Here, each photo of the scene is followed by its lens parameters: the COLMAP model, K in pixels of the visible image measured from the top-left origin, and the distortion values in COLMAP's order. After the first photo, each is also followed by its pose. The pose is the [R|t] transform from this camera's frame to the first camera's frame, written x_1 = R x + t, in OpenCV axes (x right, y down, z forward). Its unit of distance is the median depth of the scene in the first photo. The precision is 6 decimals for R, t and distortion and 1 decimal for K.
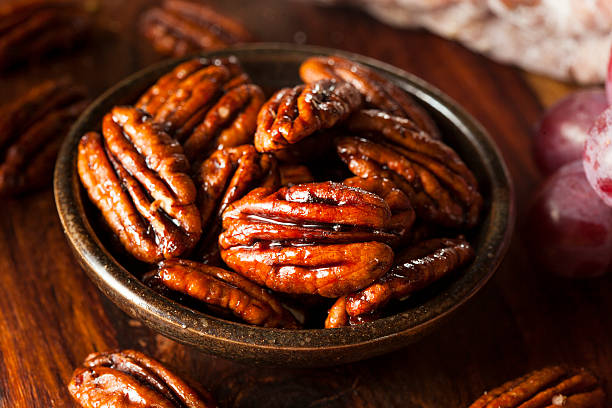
lens RADIAL K [[2340.6, 0, 305.1], [0, 2340.6, 205.3], [0, 0, 1]] dist [-0.072541, 0.000000]
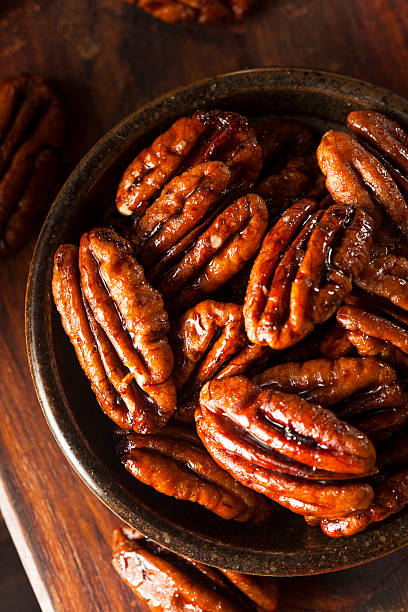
lens RADIAL K [[2340.6, 0, 203.2], [0, 2340.6, 306.3], [0, 0, 1]] dist [-0.072541, 0.000000]
pose [[0.988234, 0.117222, -0.098248, 0.051228], [-0.028333, 0.771539, 0.635551, -0.597289], [0.150303, -0.625290, 0.765782, 0.319185]]
